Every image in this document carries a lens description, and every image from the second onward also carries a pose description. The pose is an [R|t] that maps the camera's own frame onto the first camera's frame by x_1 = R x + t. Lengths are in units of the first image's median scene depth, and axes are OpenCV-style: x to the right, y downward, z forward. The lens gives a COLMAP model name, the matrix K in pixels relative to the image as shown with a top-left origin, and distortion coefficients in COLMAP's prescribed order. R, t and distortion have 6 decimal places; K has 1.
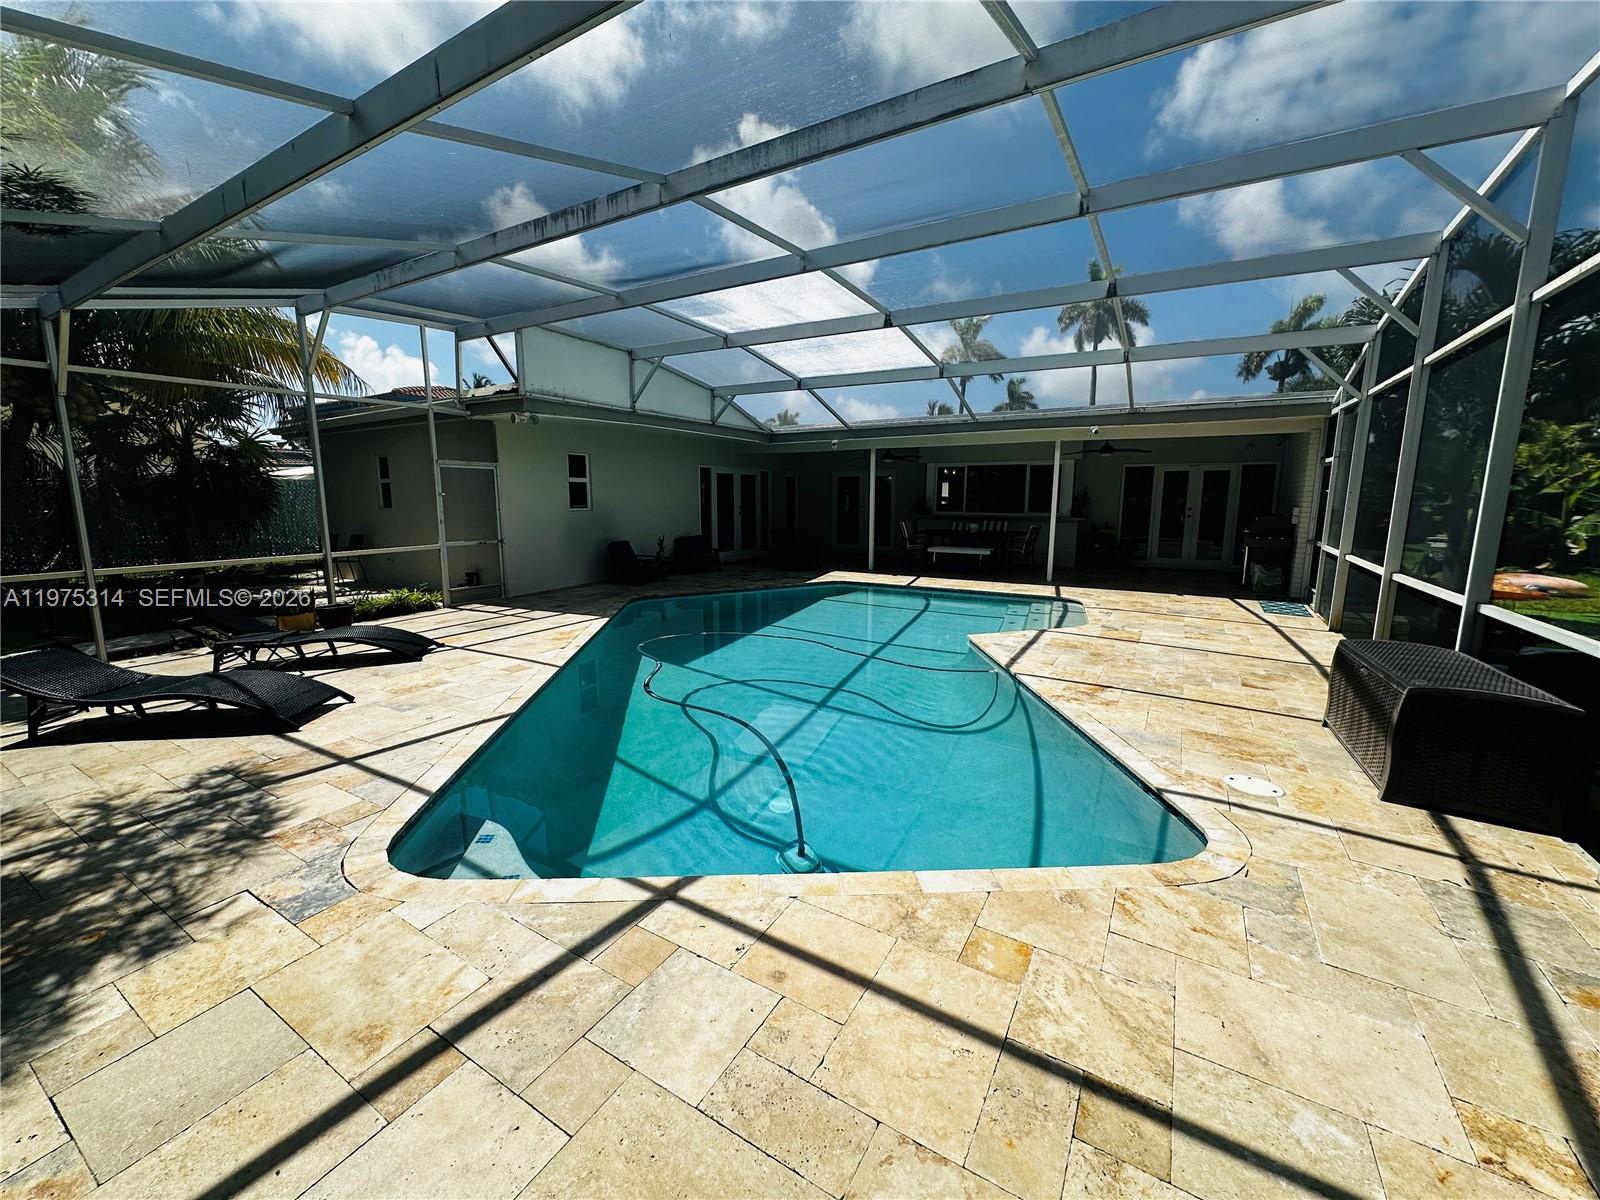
lens RADIAL K [[641.8, 0, 803.5], [0, 641.8, 596.6], [0, 0, 1]] dist [-0.002074, -0.000152]
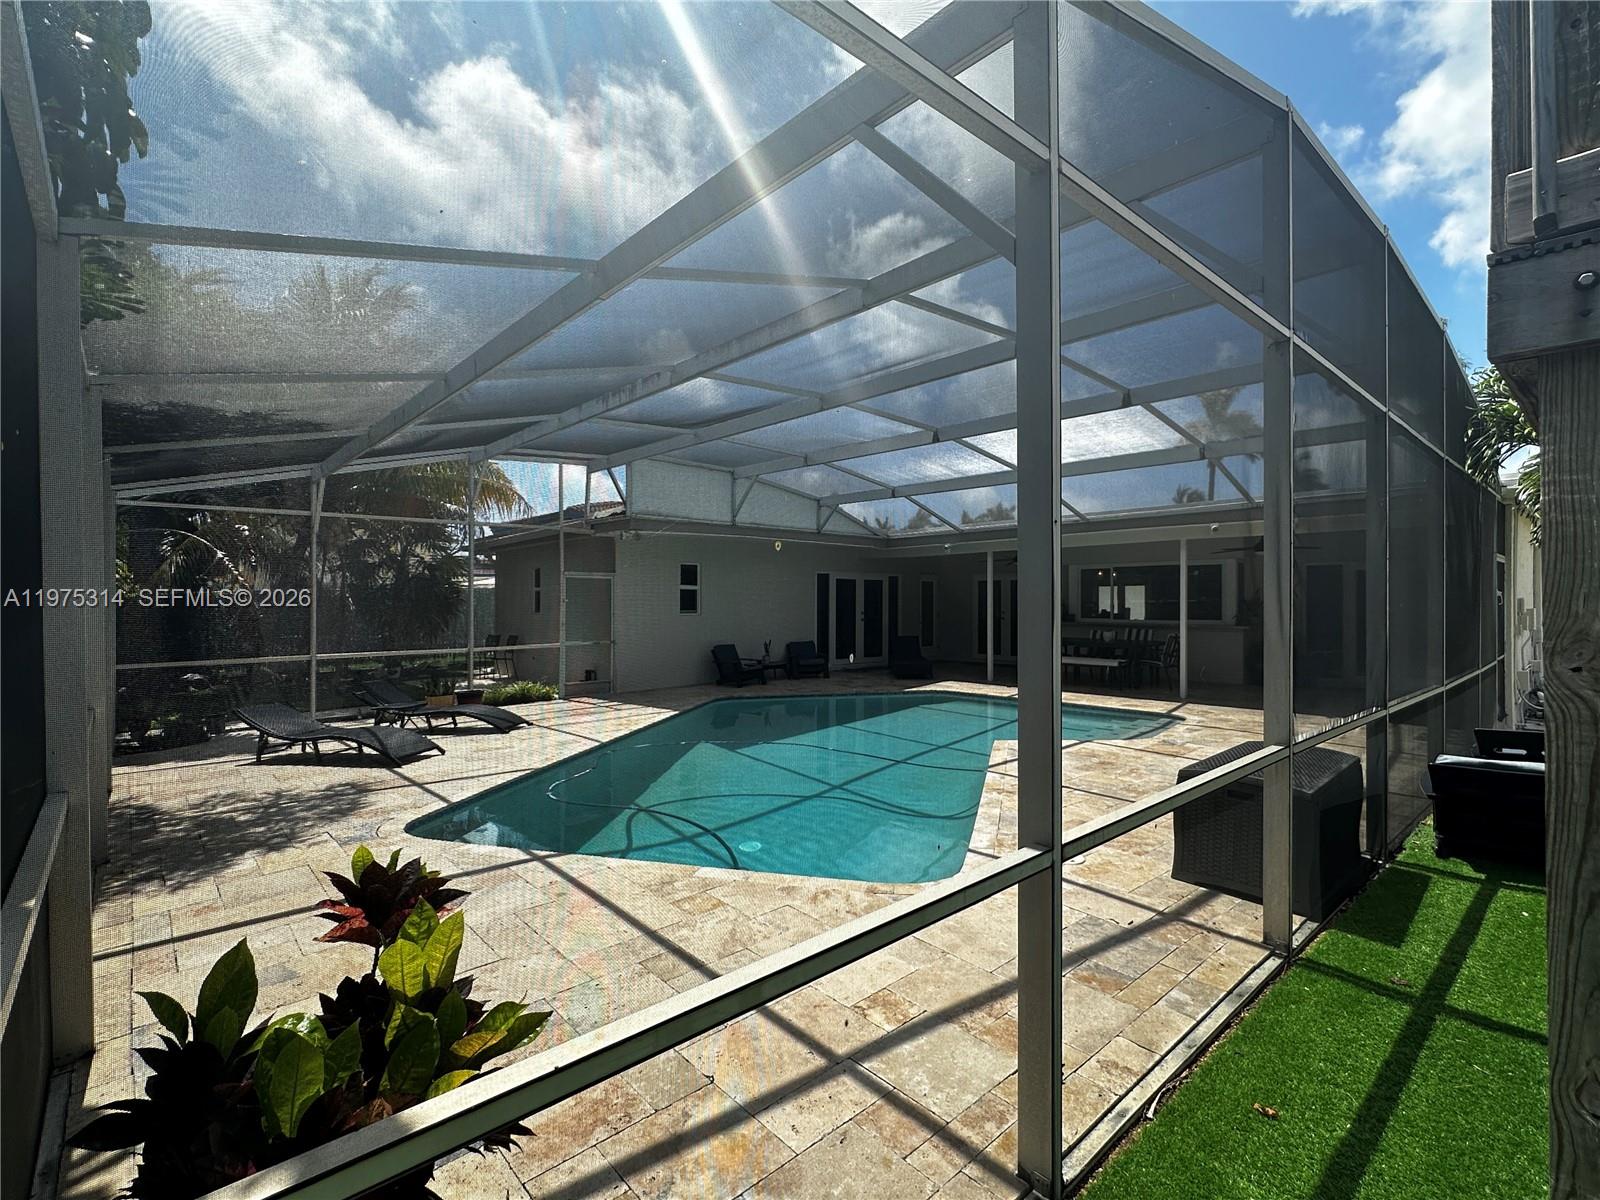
lens RADIAL K [[747.9, 0, 795.4], [0, 747.9, 599.0], [0, 0, 1]] dist [0.003406, 0.001764]
pose [[0.954691, -0.003650, -0.297575, 0.246595], [-0.043841, 0.987290, -0.152762, 0.027628], [0.294351, 0.158886, 0.942397, -0.162600]]
